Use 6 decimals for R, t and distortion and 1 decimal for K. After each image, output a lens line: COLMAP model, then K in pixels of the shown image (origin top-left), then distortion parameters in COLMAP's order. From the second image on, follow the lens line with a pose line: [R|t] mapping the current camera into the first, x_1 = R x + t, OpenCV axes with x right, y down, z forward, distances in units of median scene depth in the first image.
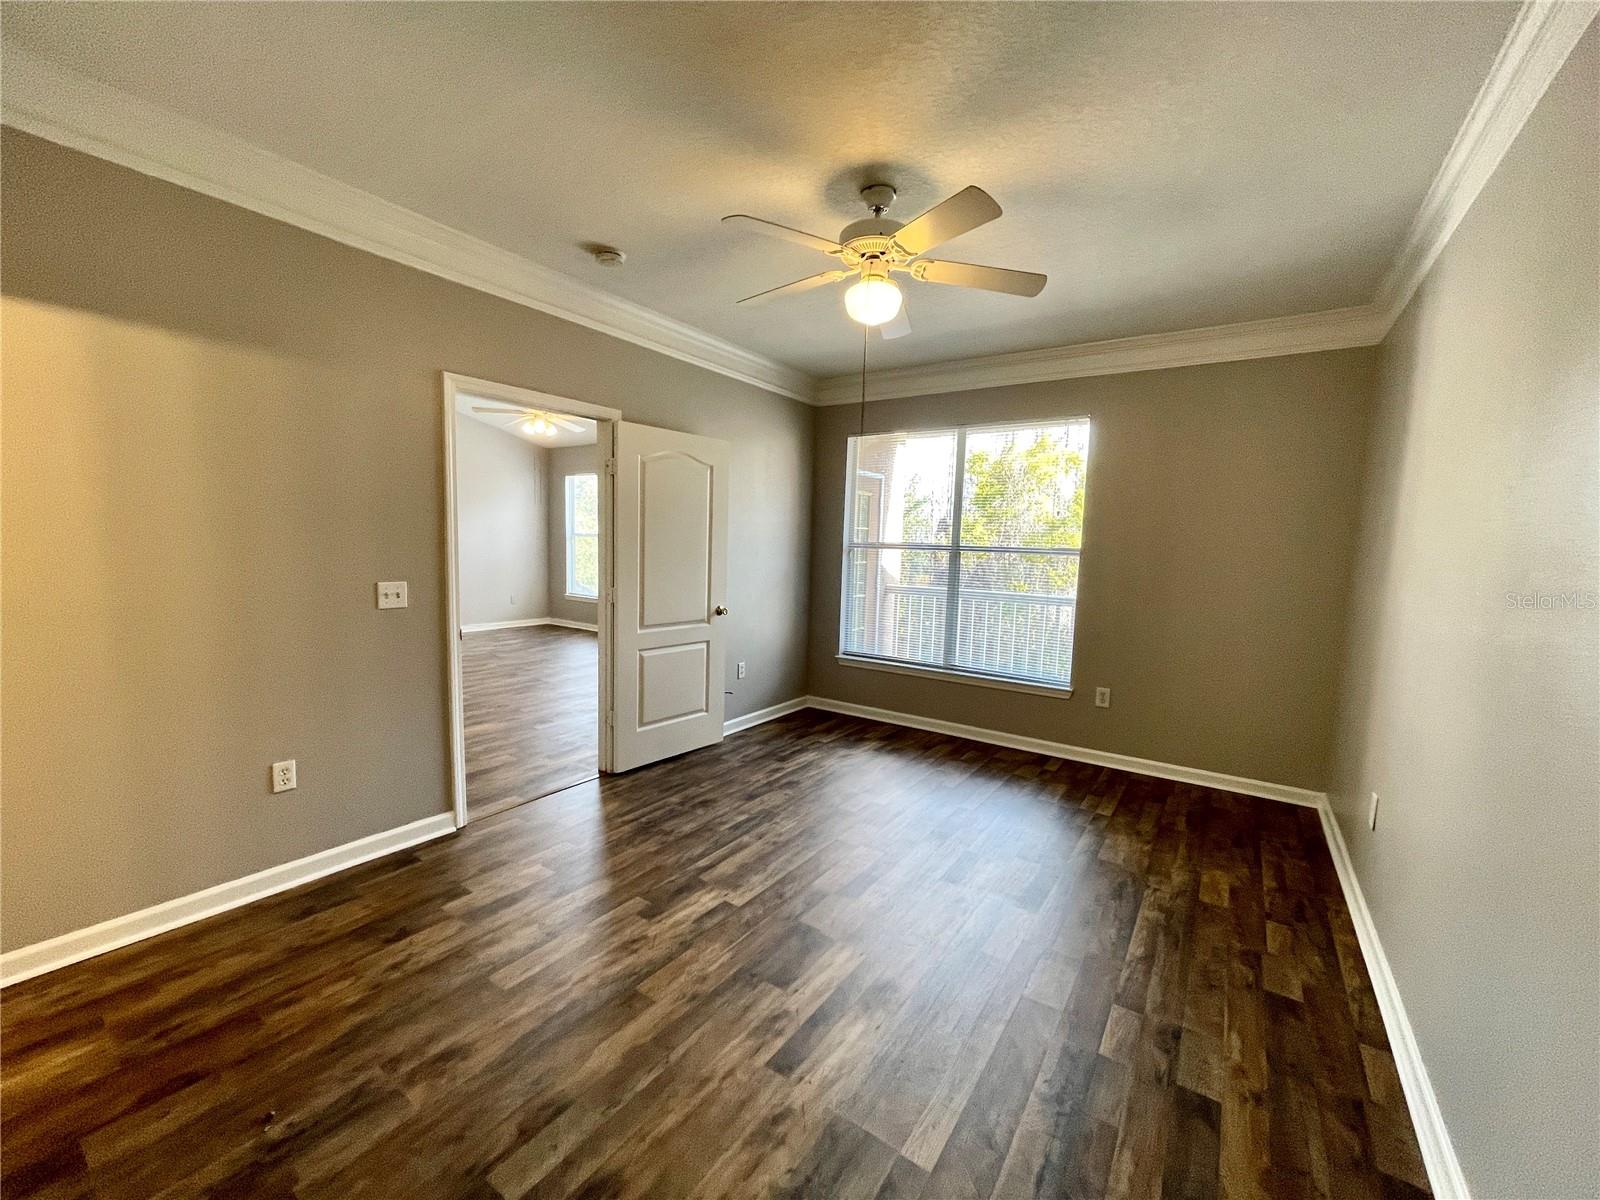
lens RADIAL K [[645.3, 0, 804.6], [0, 645.3, 600.5], [0, 0, 1]] dist [0.000350, 0.000001]
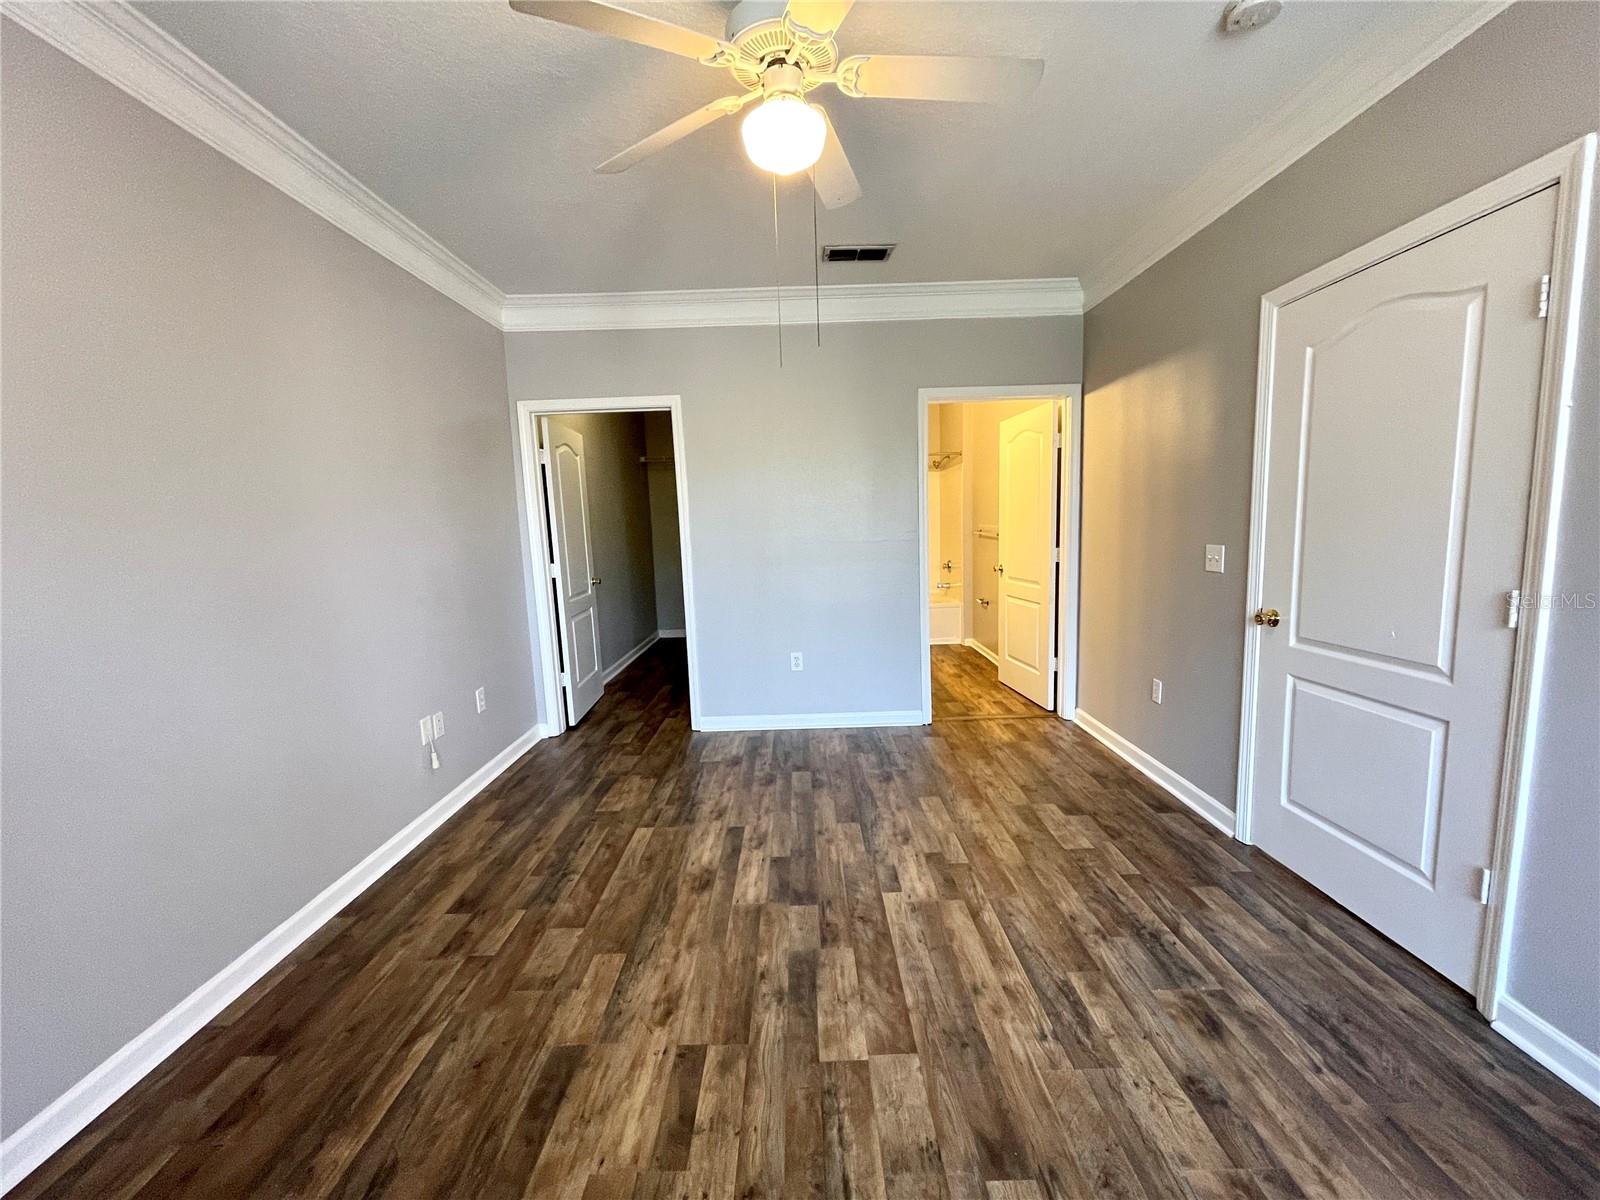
lens RADIAL K [[645.3, 0, 801.2], [0, 645.3, 608.4], [0, 0, 1]] dist [0.000350, 0.000001]
pose [[-0.826015, 0.072328, -0.558989, 0.464181], [-0.041902, 0.981109, 0.188865, -0.099606], [0.562089, 0.179428, -0.807379, 1.526882]]
